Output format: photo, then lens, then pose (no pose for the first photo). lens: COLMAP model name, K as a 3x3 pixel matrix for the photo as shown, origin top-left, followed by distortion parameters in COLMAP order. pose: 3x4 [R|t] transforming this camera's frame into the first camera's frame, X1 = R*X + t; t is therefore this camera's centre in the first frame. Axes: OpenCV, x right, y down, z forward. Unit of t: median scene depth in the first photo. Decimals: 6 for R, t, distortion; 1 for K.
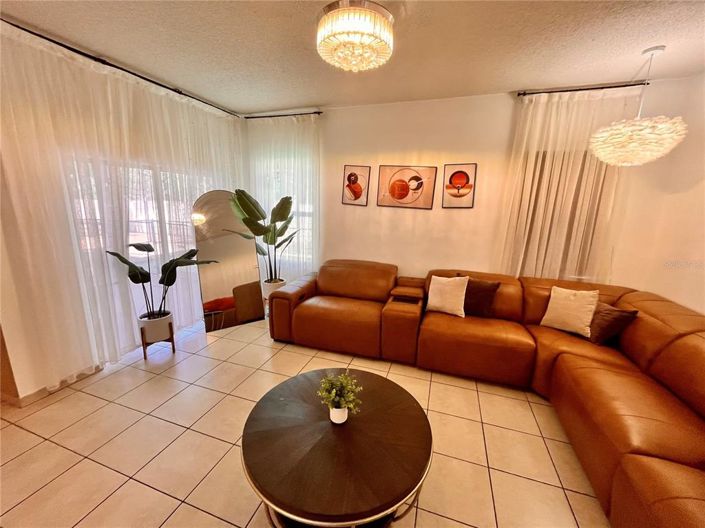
lens RADIAL K [[285.5, 0, 352.7], [0, 285.5, 266.3], [0, 0, 1]] dist [-0.001332, -0.000868]
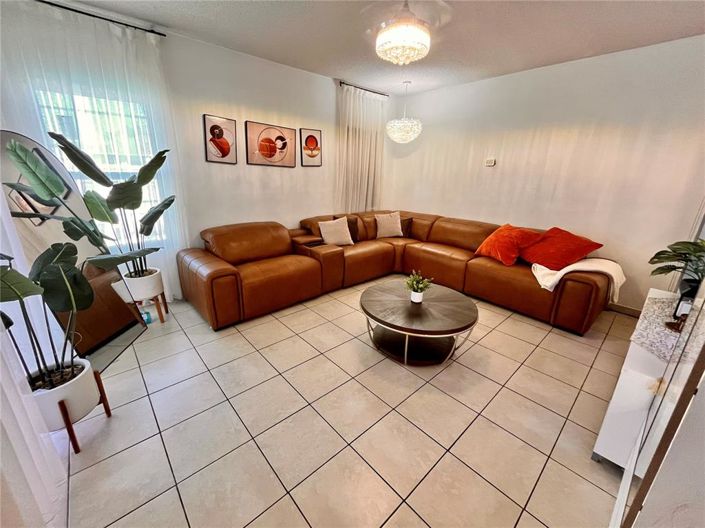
lens RADIAL K [[285.5, 0, 347.7], [0, 285.5, 264.0], [0, 0, 1]] dist [-0.001332, -0.000868]
pose [[0.499645, -0.282513, 0.818866, -0.682954], [0.173195, 0.958815, 0.225117, -0.047337], [-0.848739, 0.029345, 0.527997, 0.216697]]
